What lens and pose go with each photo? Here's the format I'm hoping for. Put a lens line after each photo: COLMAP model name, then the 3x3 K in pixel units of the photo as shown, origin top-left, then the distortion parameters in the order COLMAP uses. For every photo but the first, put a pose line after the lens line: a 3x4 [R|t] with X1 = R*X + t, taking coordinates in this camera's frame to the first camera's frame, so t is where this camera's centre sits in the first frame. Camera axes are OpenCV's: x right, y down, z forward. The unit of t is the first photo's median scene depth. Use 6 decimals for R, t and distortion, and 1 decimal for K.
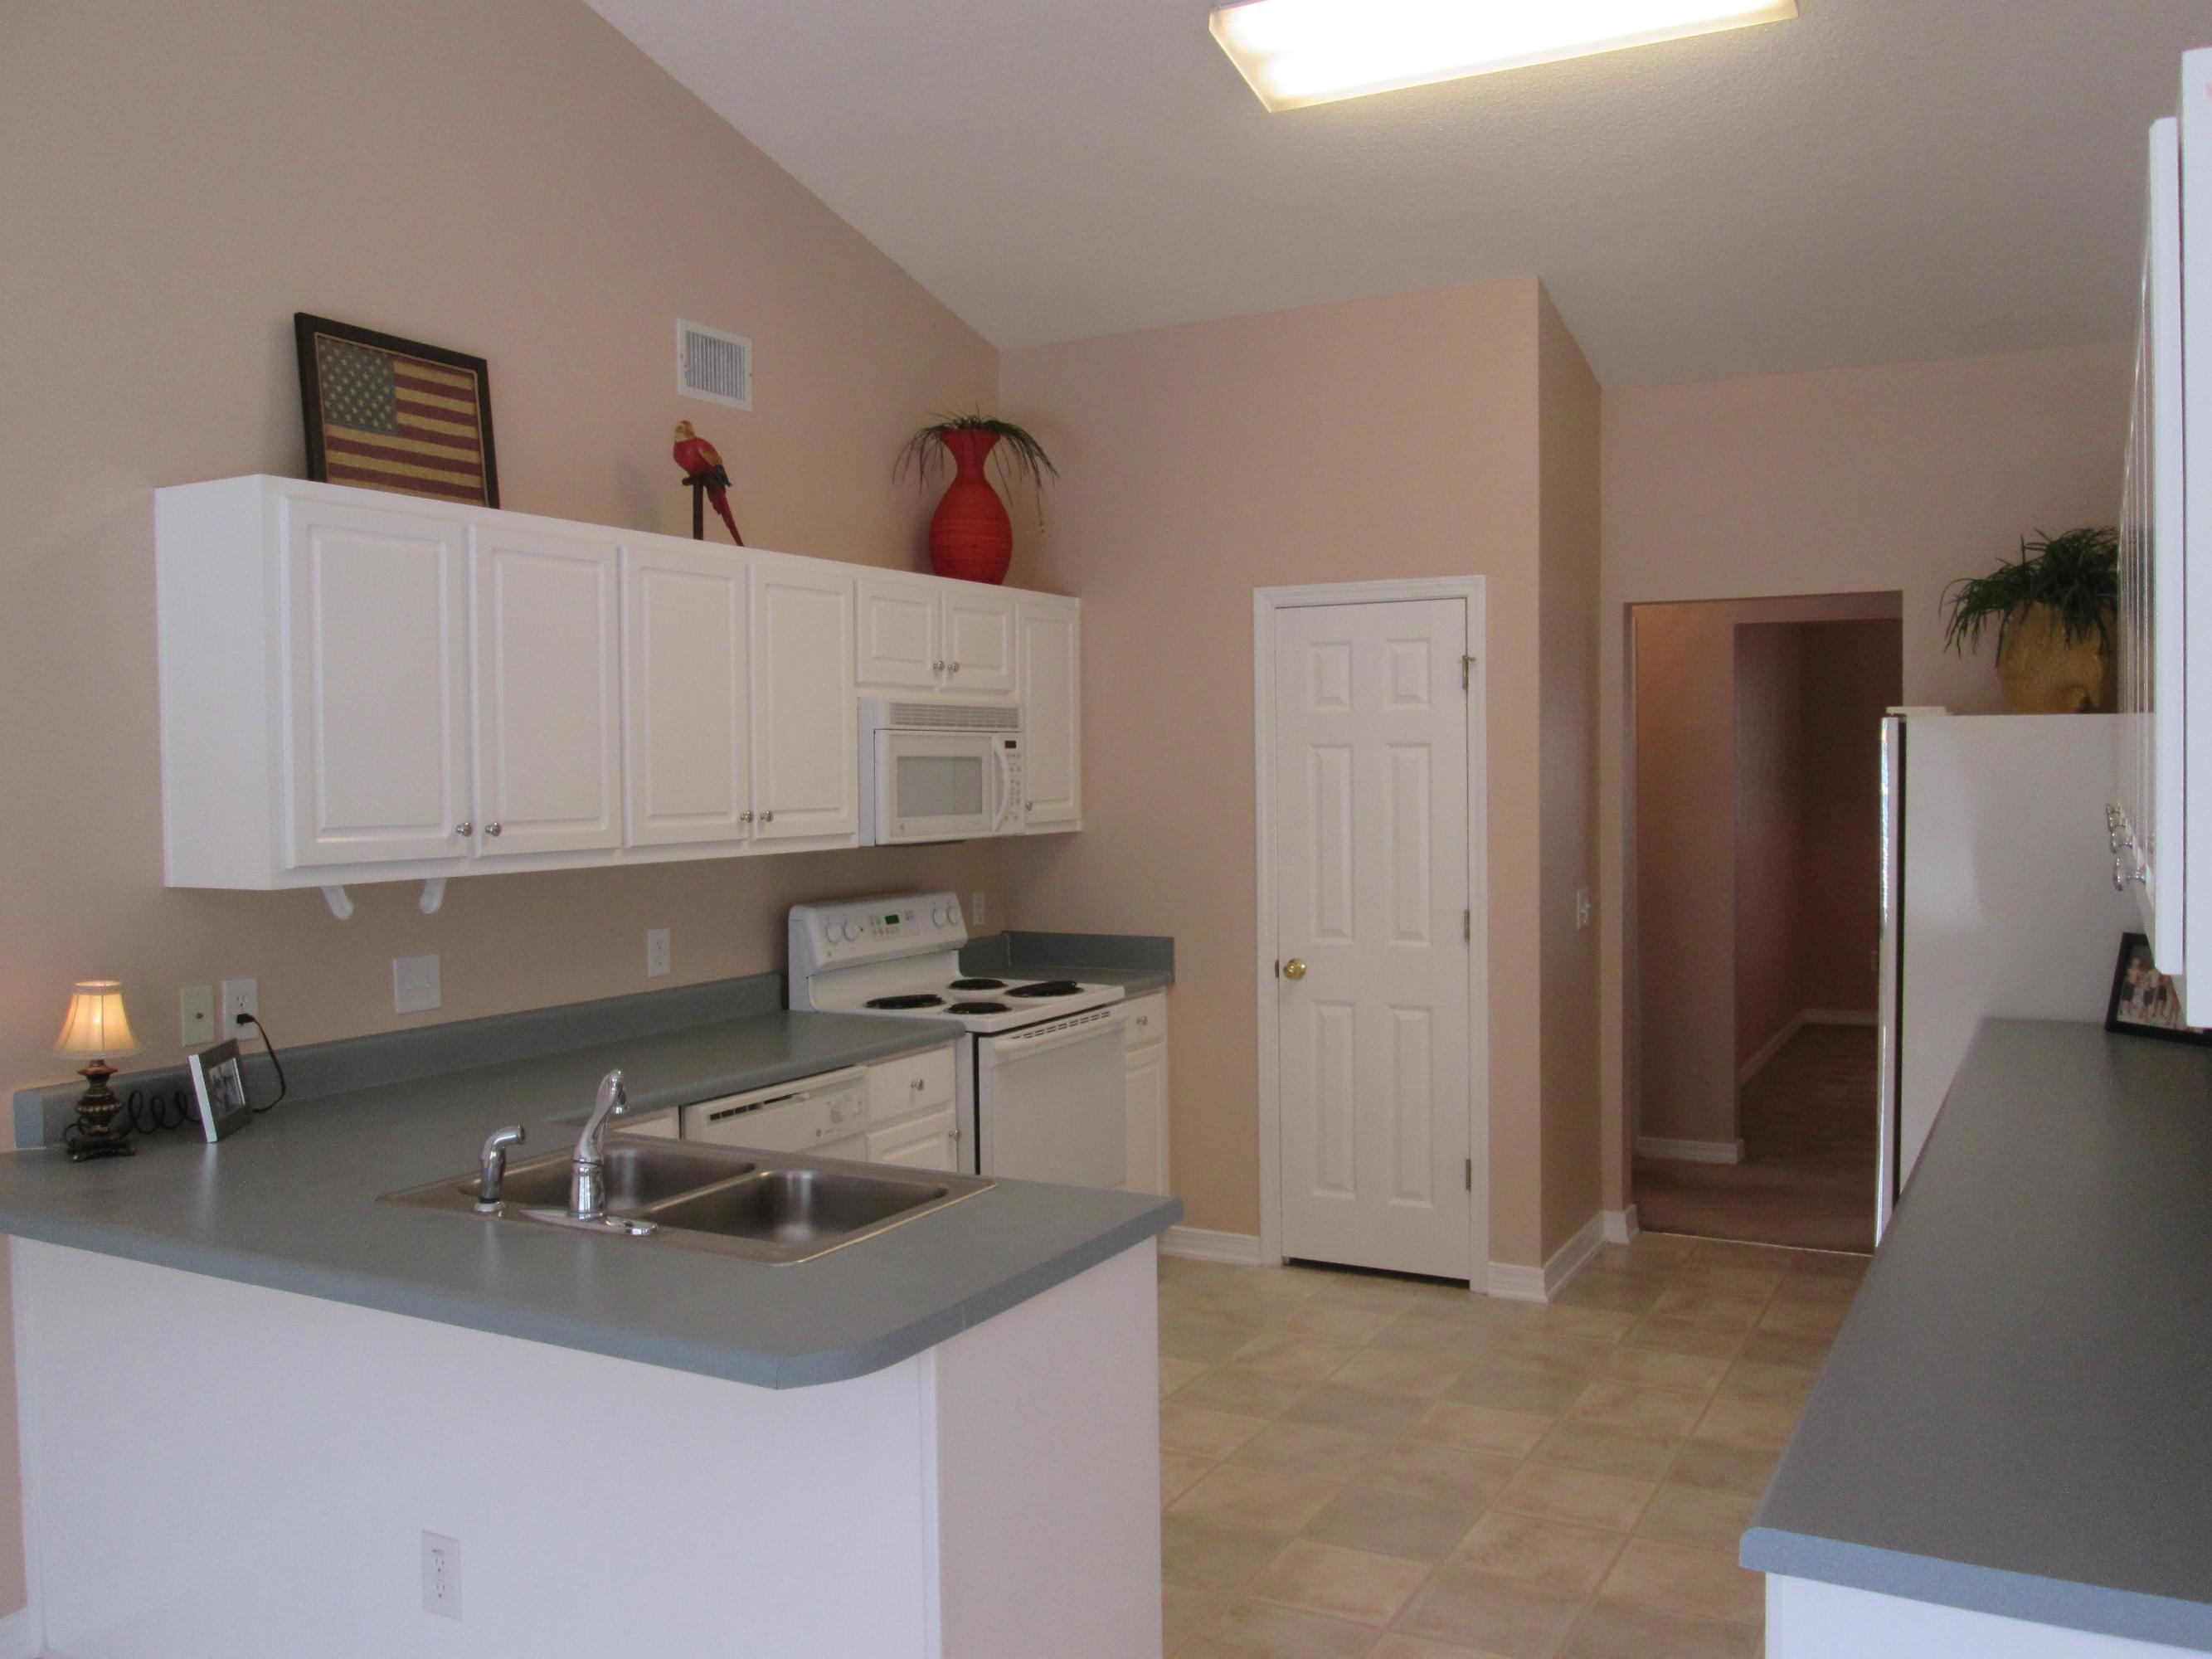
lens RADIAL K [[1810.2, 0, 1082.2], [0, 1810.2, 834.4], [0, 0, 1]] dist [-0.049713, 0.007355]
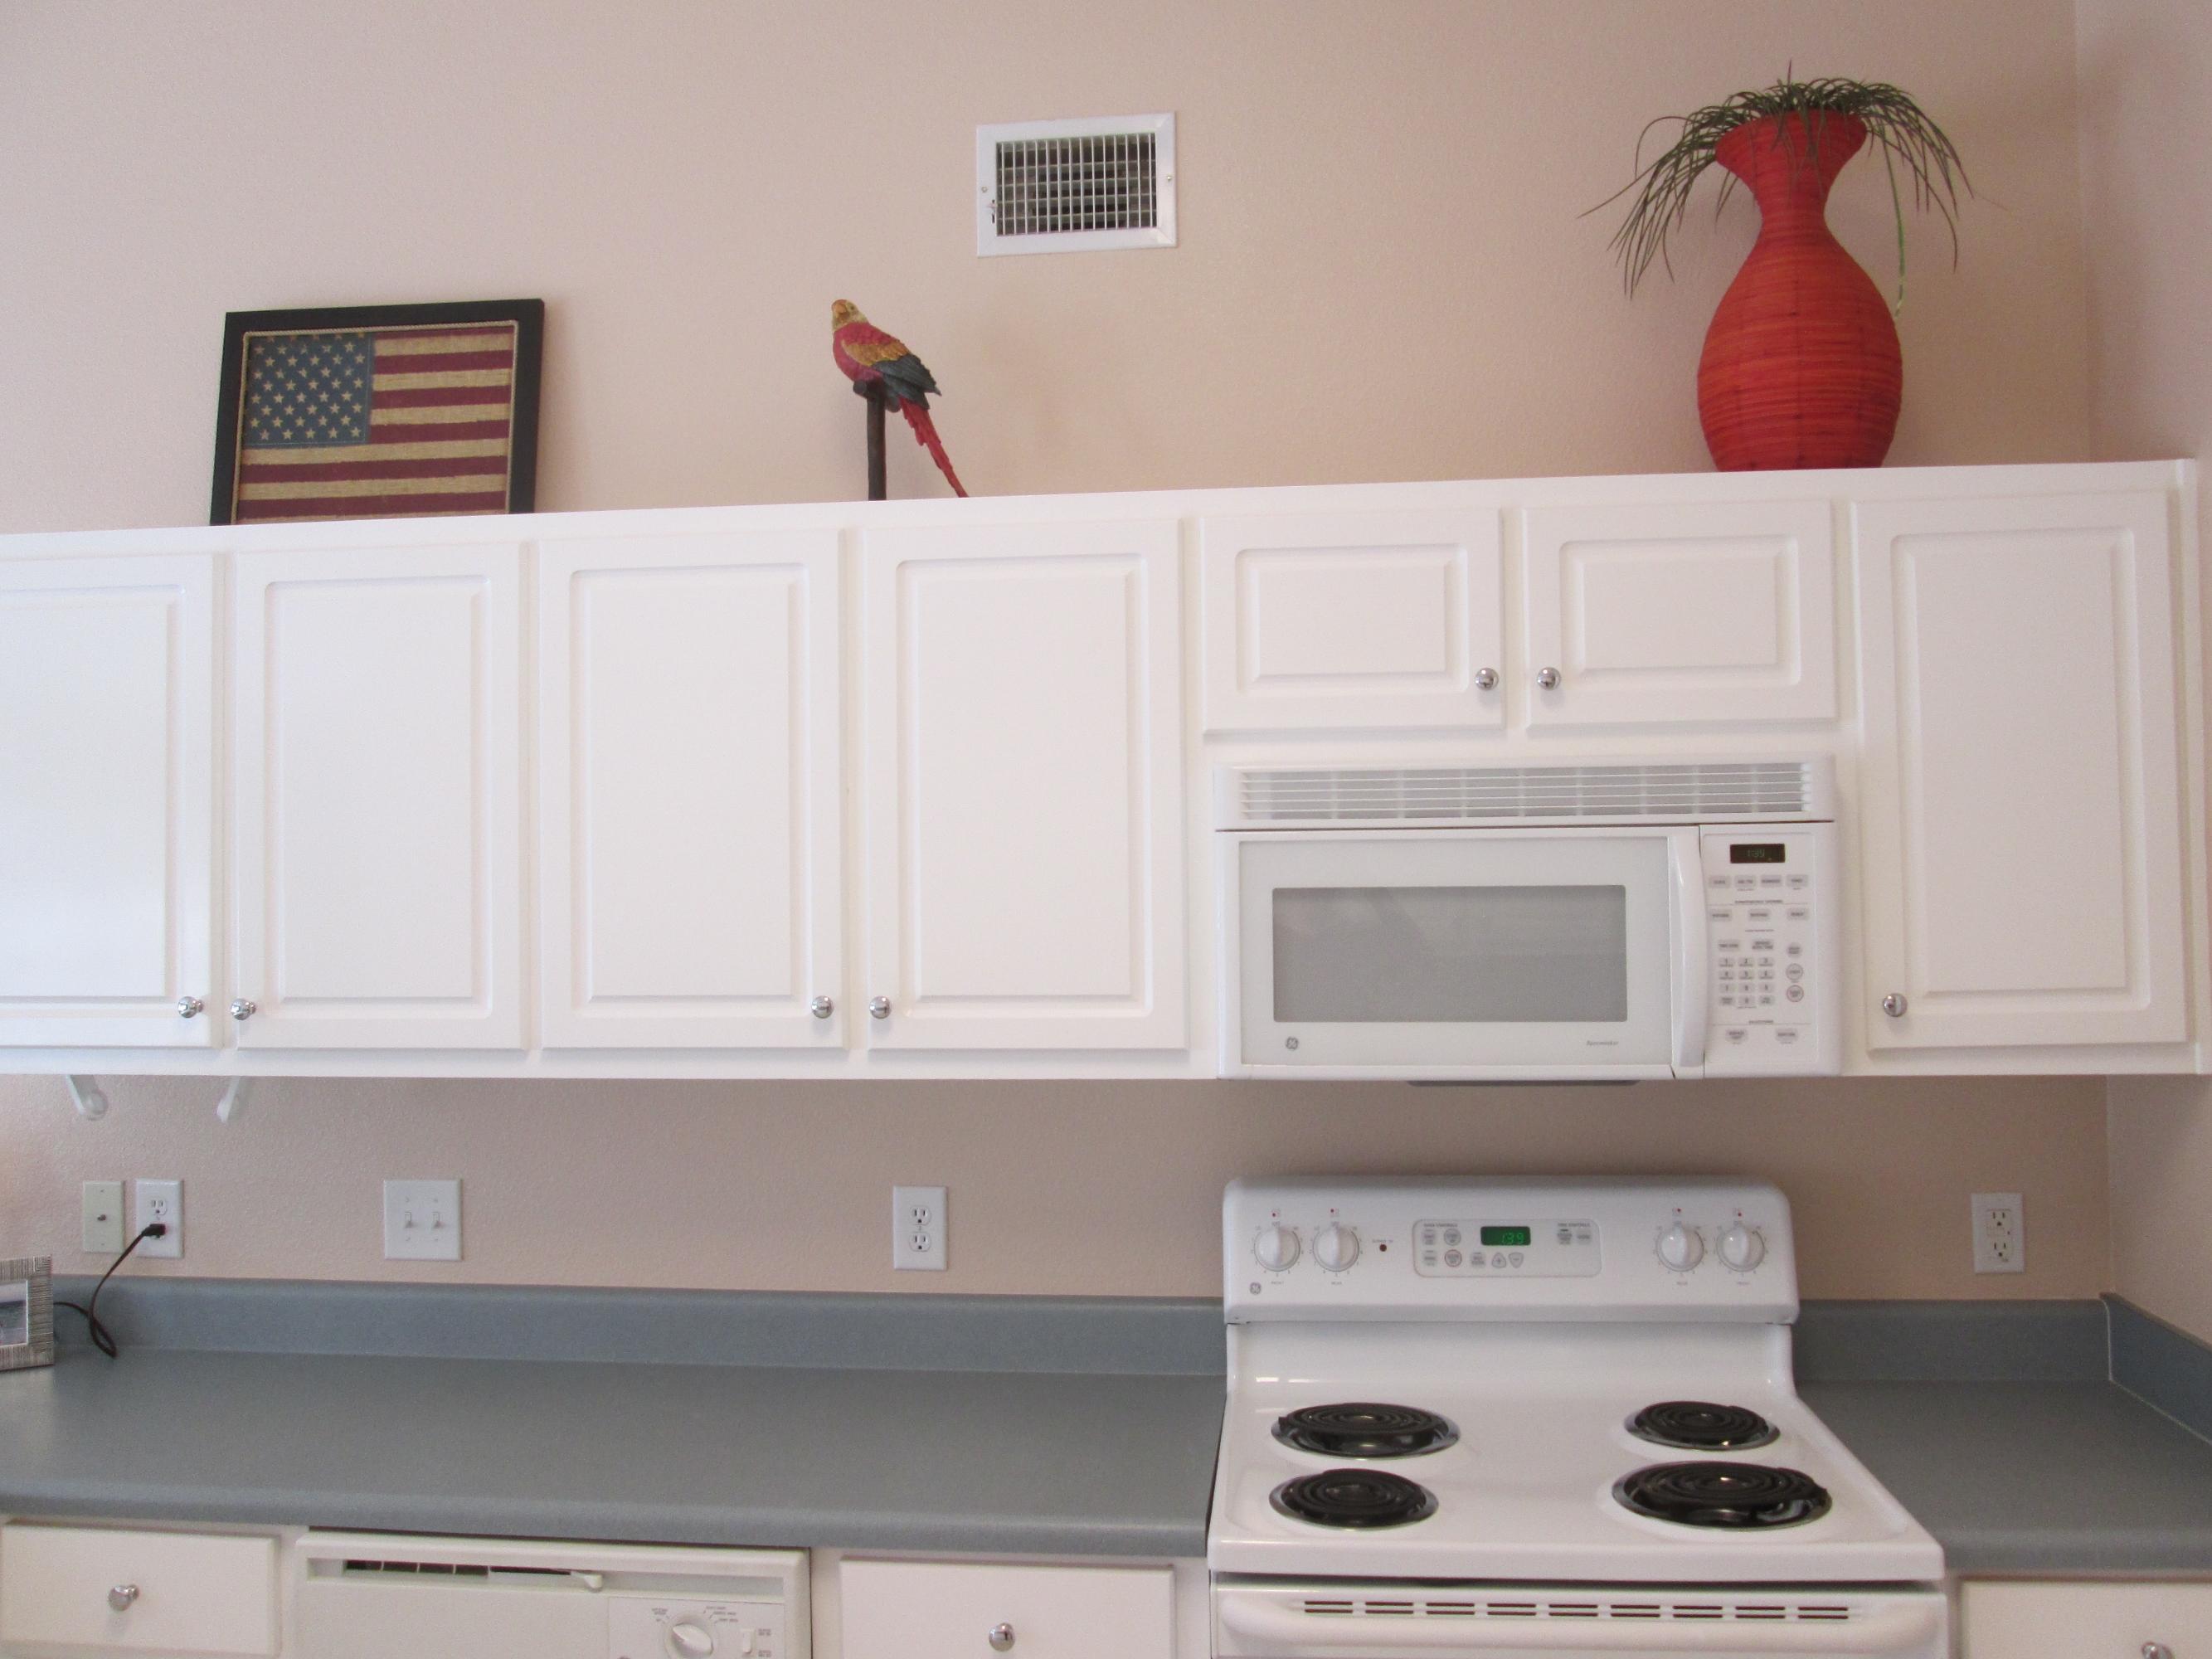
lens RADIAL K [[1783.2, 0, 1106.6], [0, 1783.2, 873.8], [0, 0, 1]] dist [-0.046512, 0.008433]
pose [[0.400482, -0.005454, -0.916288, 0.310583], [-0.028852, 0.999411, -0.018559, -0.039137], [0.915850, 0.033870, 0.400089, 0.823955]]
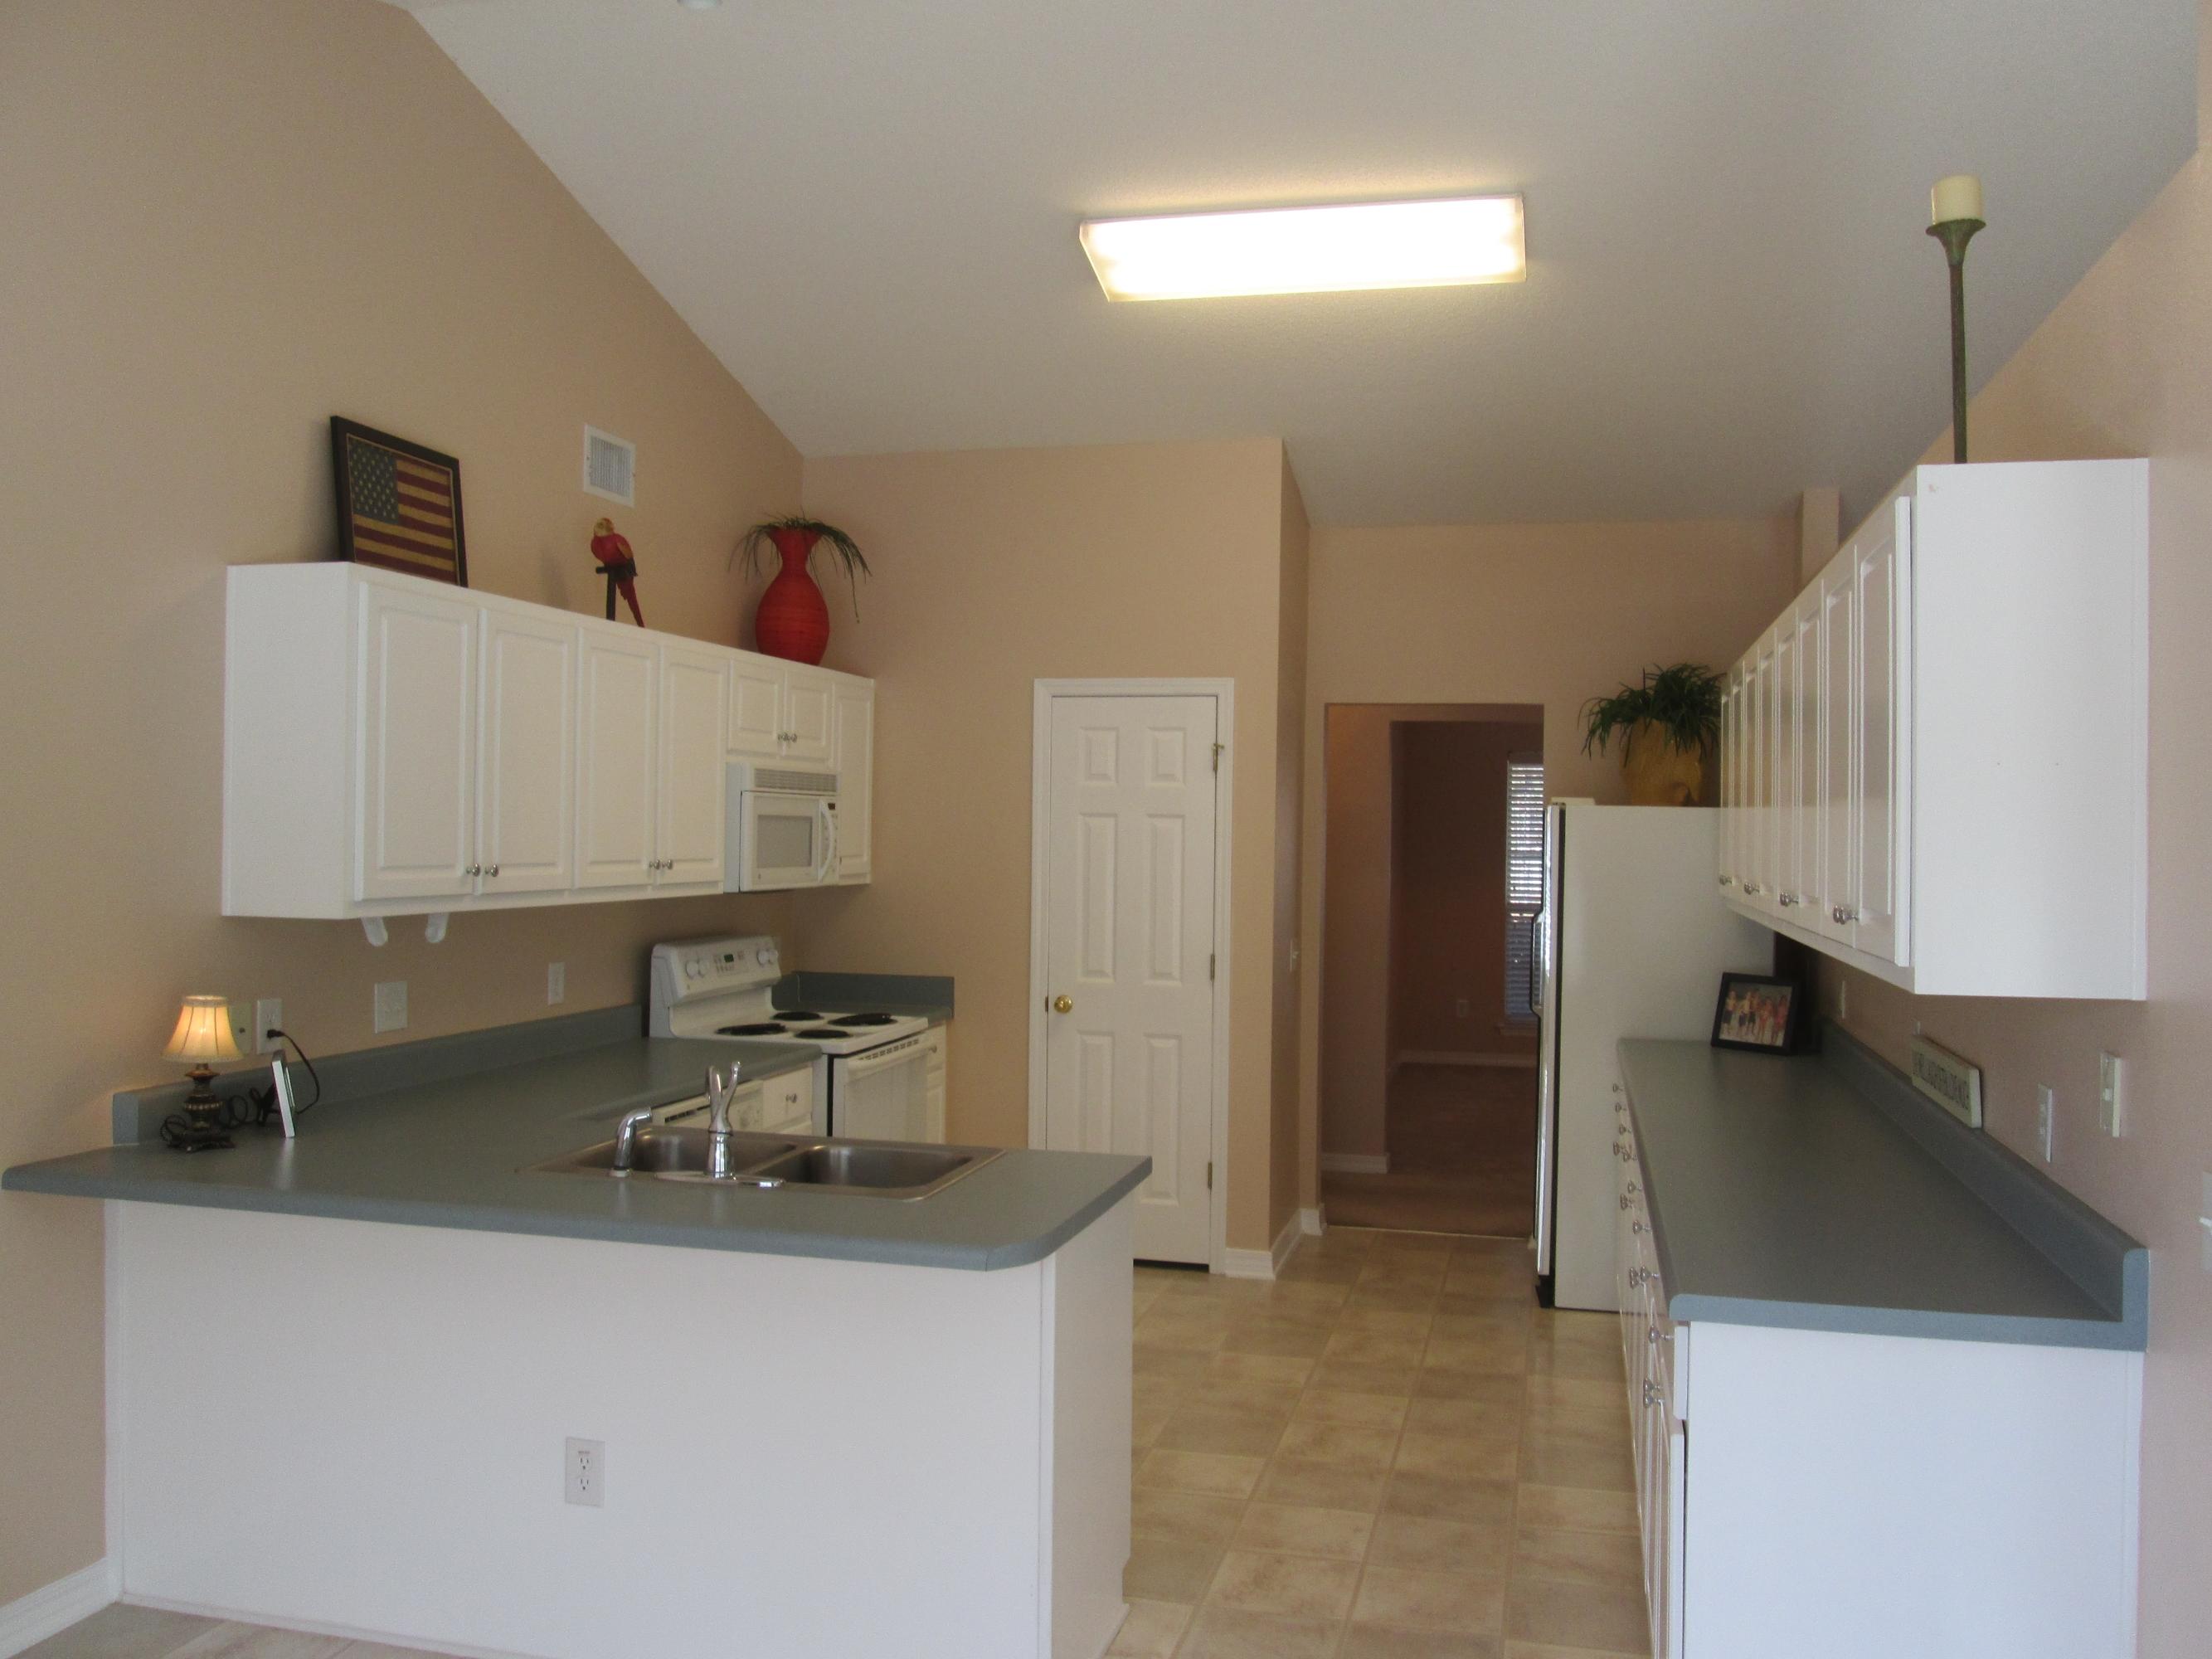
lens RADIAL K [[1818.5, 0, 1072.4], [0, 1818.5, 832.7], [0, 0, 1]] dist [-0.052695, 0.015511]
pose [[0.969600, 0.024580, 0.243457, -0.199316], [-0.016329, 0.999224, -0.035854, 0.006607], [-0.244149, 0.030788, 0.969249, -0.176136]]
